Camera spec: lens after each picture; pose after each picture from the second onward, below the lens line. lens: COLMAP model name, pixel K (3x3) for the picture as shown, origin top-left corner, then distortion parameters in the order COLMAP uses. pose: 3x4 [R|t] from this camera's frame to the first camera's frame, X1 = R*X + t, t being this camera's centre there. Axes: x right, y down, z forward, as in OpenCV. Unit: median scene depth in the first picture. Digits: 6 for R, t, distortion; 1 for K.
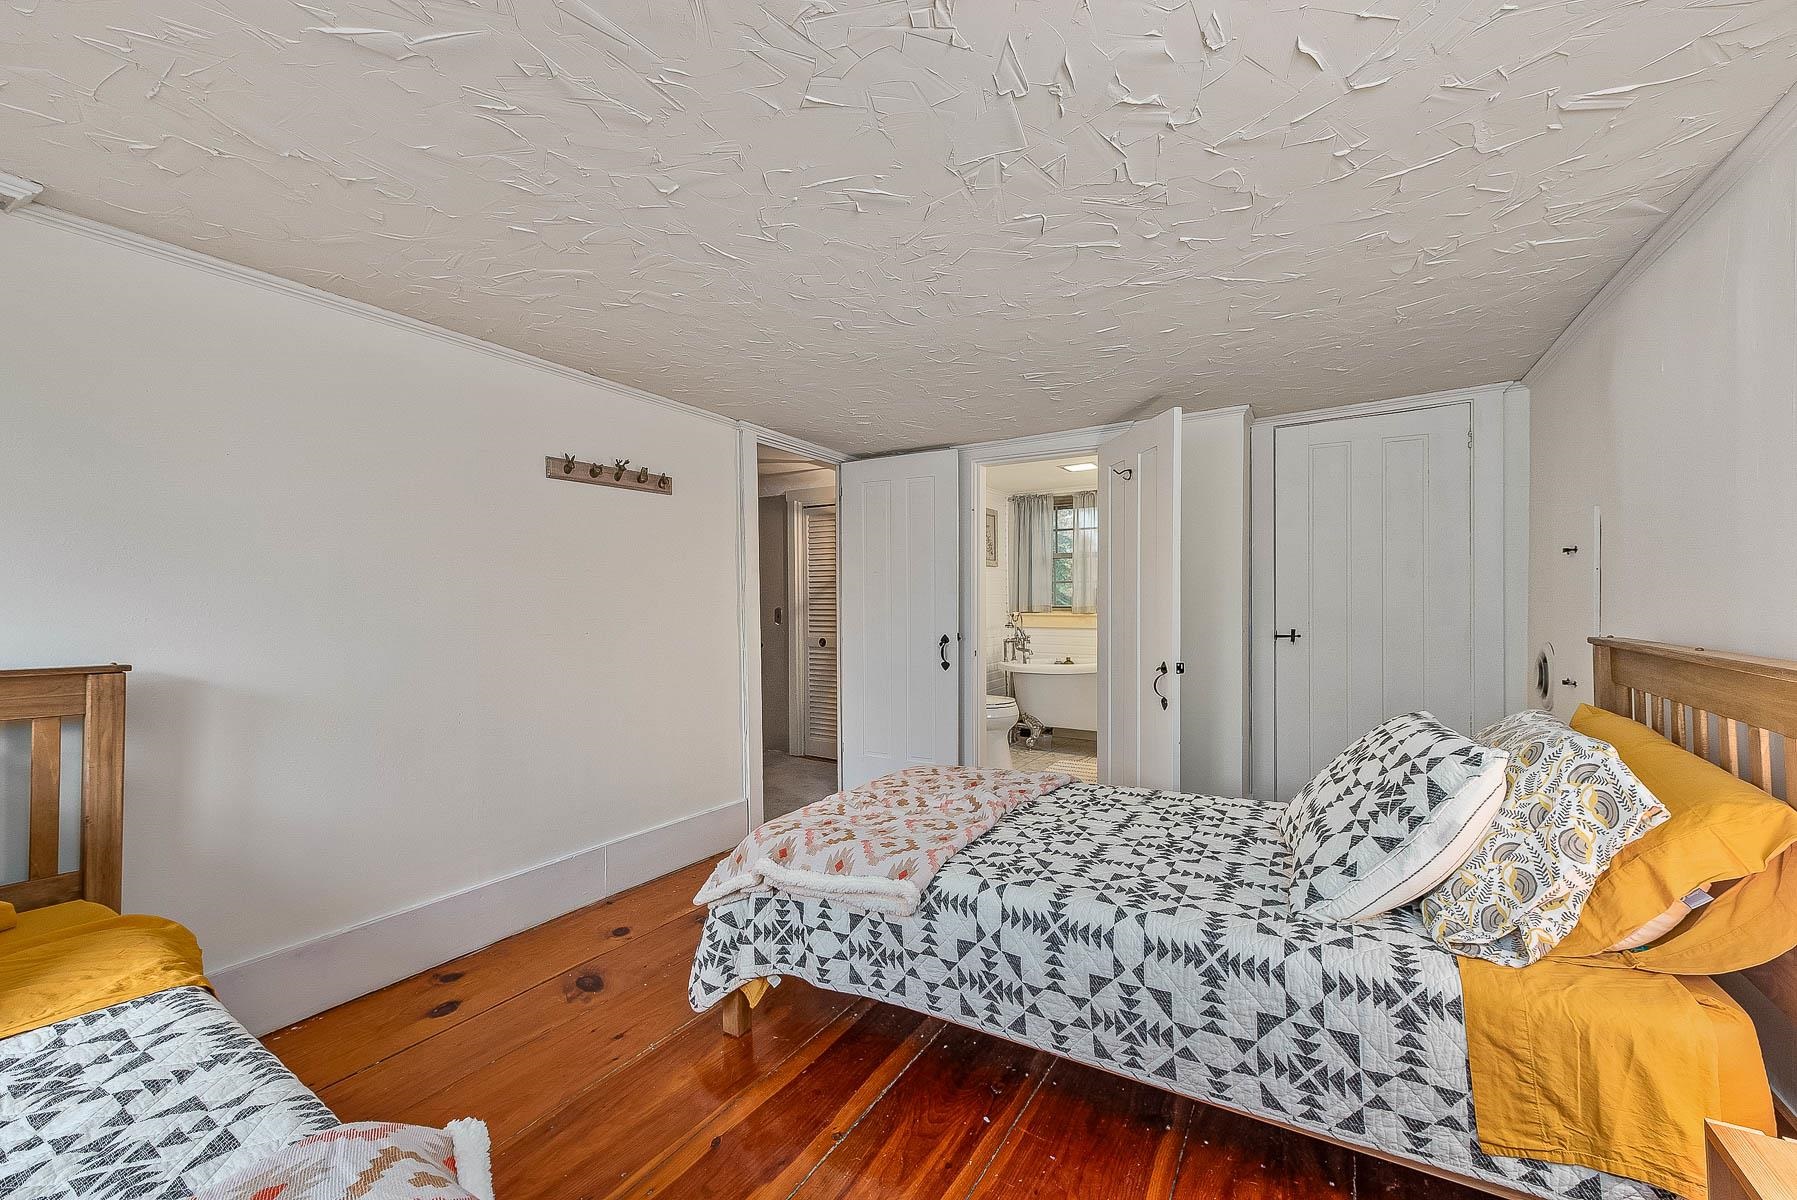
lens RADIAL K [[700.9, 0, 898.4], [0, 700.9, 596.5], [0, 0, 1]] dist [0.012901, 0.000089]
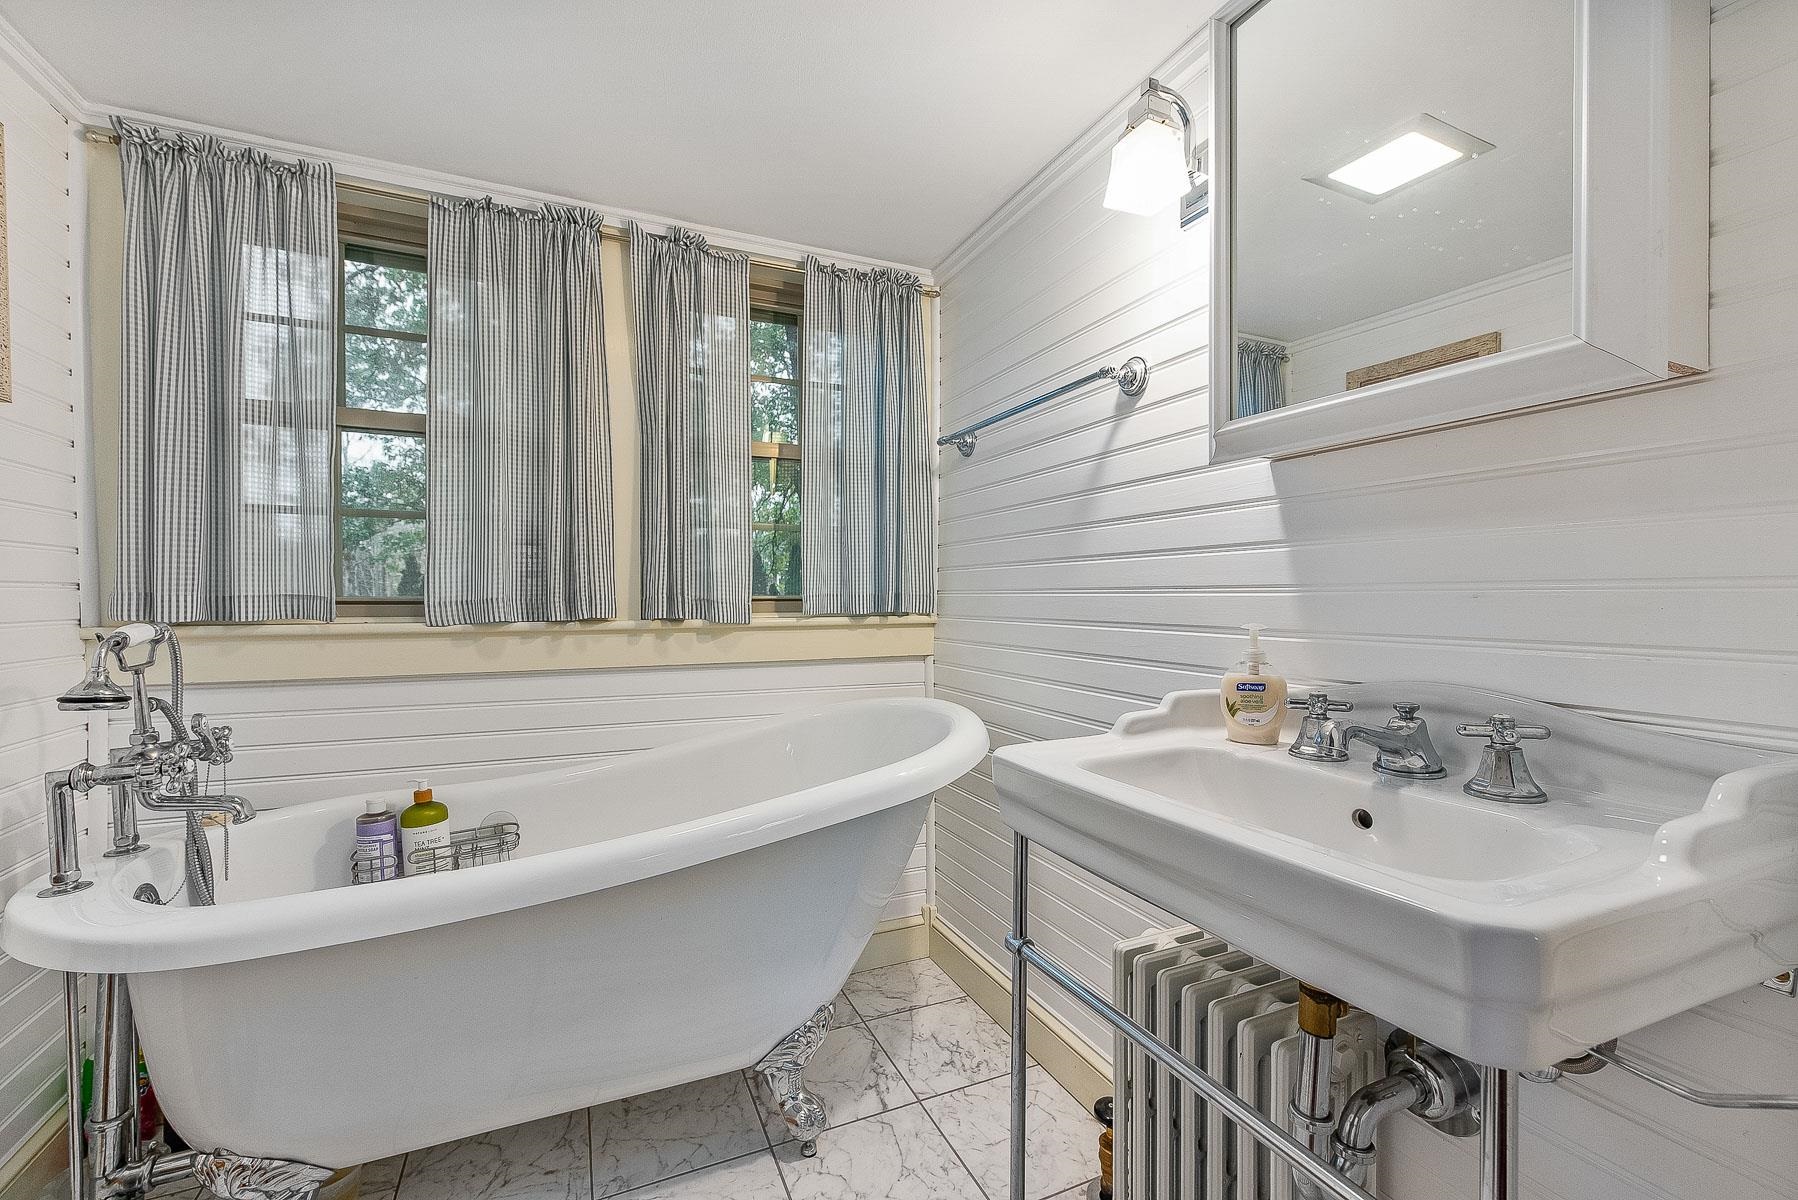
lens RADIAL K [[739.9, 0, 901.3], [0, 739.9, 594.7], [0, 0, 1]] dist [0.002930, 0.000056]
pose [[0.559687, 0.000915, 0.828704, 0.111413], [-0.004083, 0.999990, 0.001654, 0.011324], [-0.828694, -0.004309, 0.559685, 0.688981]]
